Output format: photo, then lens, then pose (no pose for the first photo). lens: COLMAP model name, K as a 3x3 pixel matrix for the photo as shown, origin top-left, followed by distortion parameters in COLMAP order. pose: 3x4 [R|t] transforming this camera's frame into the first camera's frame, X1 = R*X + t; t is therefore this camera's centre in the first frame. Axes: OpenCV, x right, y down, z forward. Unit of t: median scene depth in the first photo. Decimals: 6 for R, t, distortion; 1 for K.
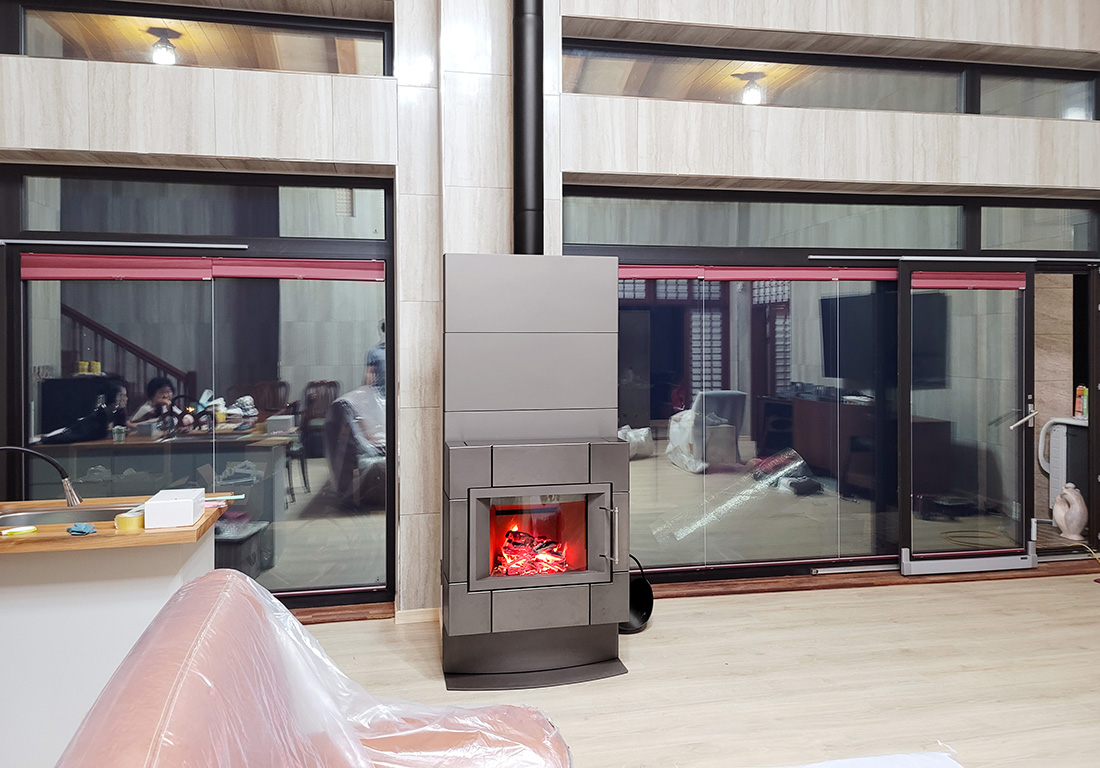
lens RADIAL K [[825.9, 0, 553.5], [0, 825.9, 338.0], [0, 0, 1]] dist [0.026803, -0.006315]
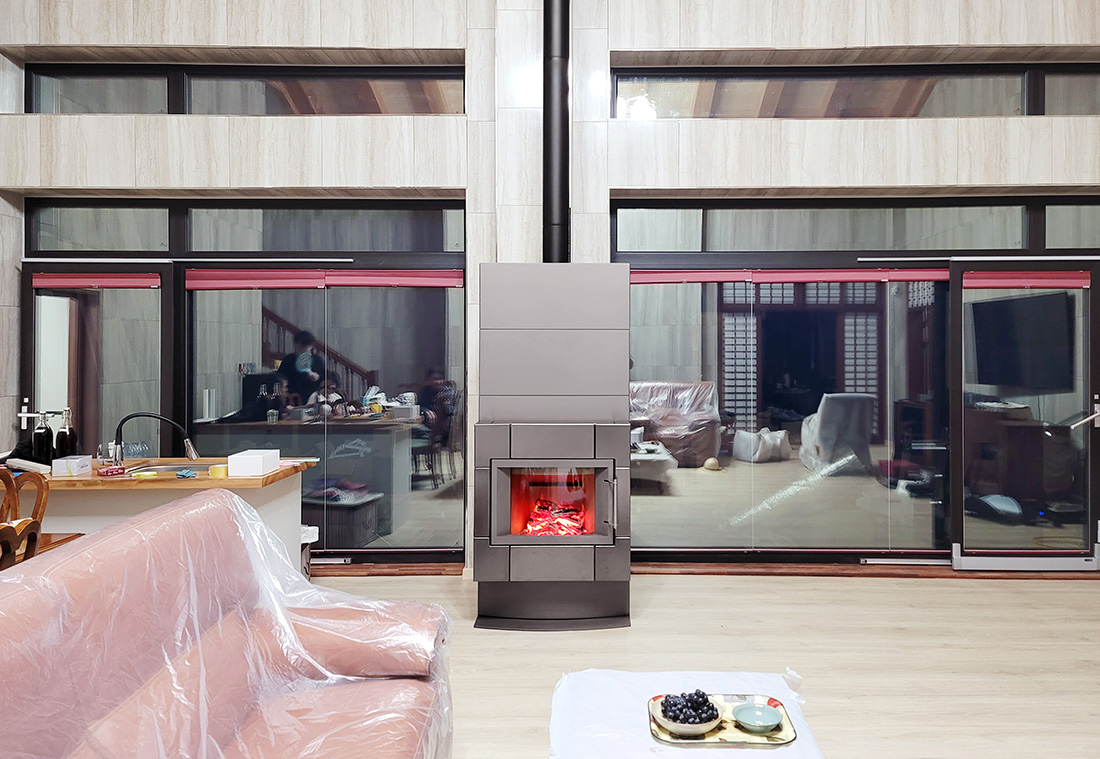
lens RADIAL K [[836.7, 0, 595.9], [0, 836.7, 333.1], [0, 0, 1]] dist [0.053660, -0.044317]
pose [[0.978354, 0.000053, -0.206936, 0.222137], [-0.003297, 0.999877, -0.015335, 0.013830], [0.206910, 0.015686, 0.978234, -0.118227]]
